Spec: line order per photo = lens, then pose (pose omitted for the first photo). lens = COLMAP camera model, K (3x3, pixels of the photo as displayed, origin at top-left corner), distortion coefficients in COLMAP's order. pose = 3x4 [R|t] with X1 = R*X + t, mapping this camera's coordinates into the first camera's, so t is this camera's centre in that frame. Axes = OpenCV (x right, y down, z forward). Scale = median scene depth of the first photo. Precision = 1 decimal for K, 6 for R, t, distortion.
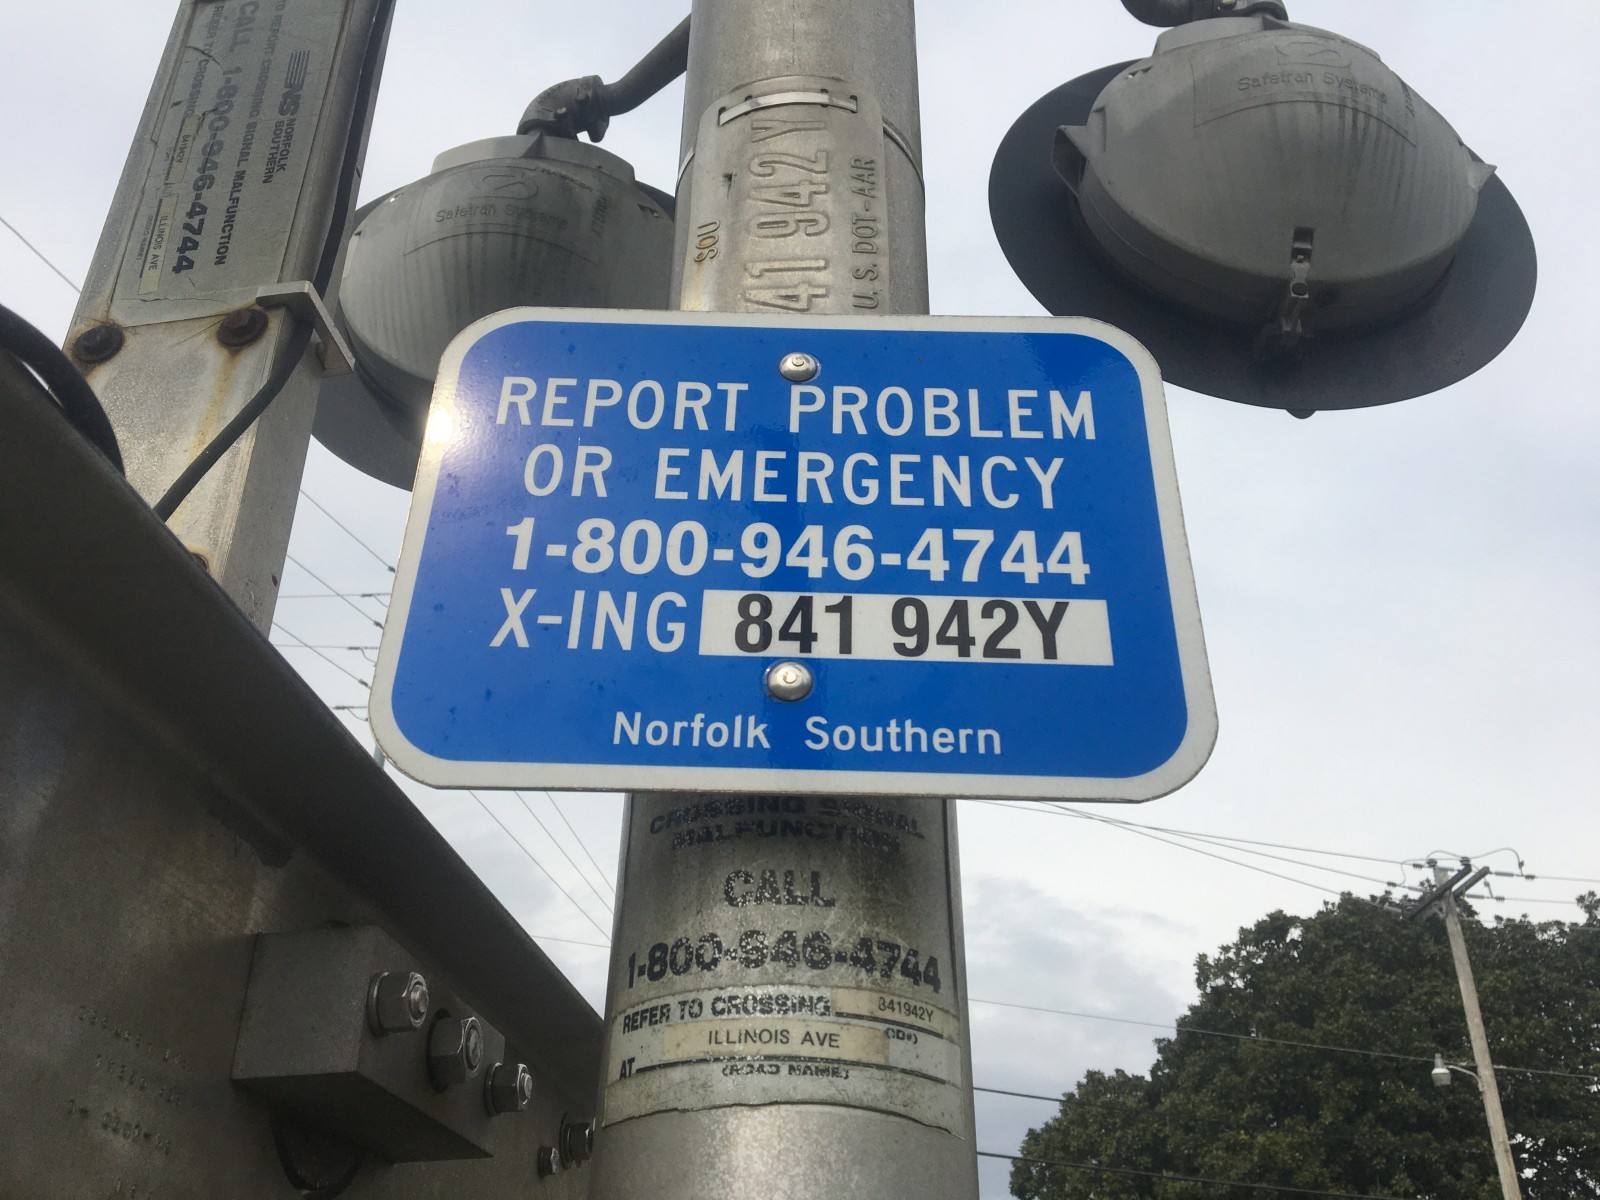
lens RADIAL K [[1358.7, 0, 790.3], [0, 1358.7, 611.5], [0, 0, 1]] dist [0.122028, -0.199221]
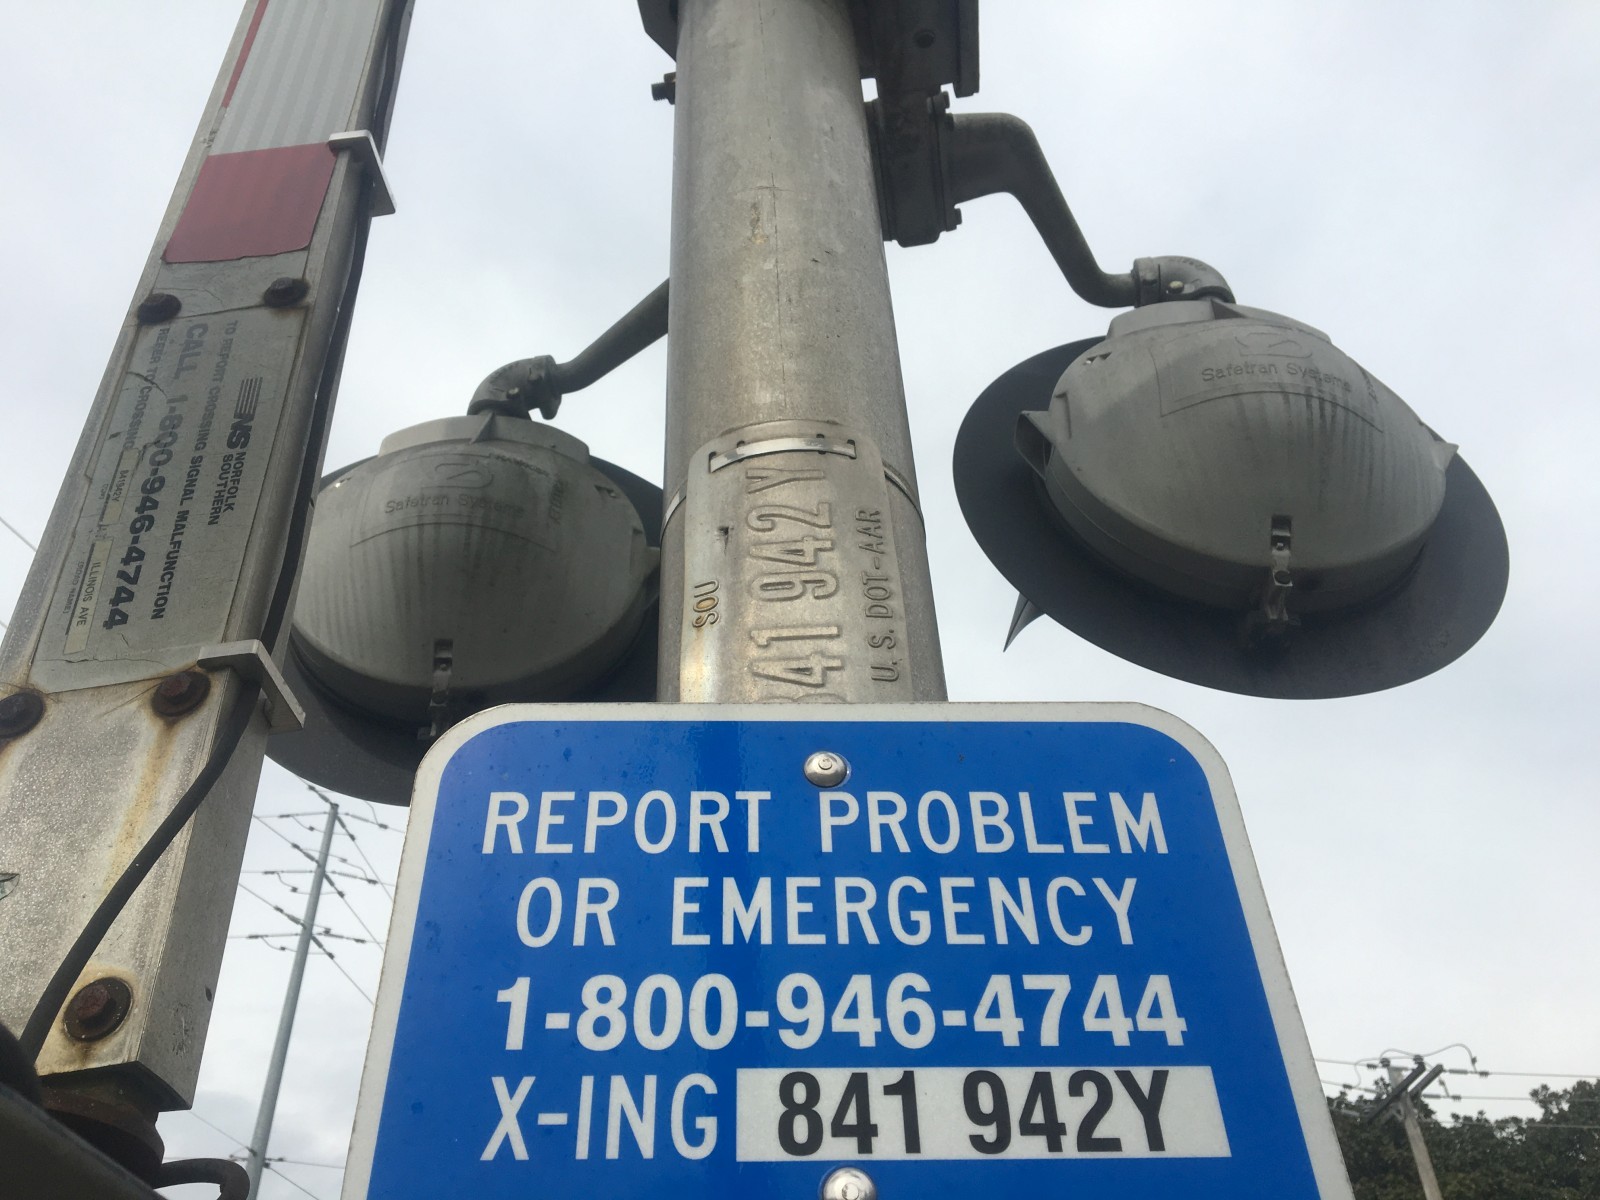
lens RADIAL K [[1358.7, 0, 790.3], [0, 1358.7, 611.5], [0, 0, 1]] dist [0.122028, -0.199221]
pose [[0.998304, -0.023295, 0.053361, -0.051647], [0.030776, 0.989100, -0.143991, -0.128335], [-0.049425, 0.145389, 0.988139, 0.091386]]
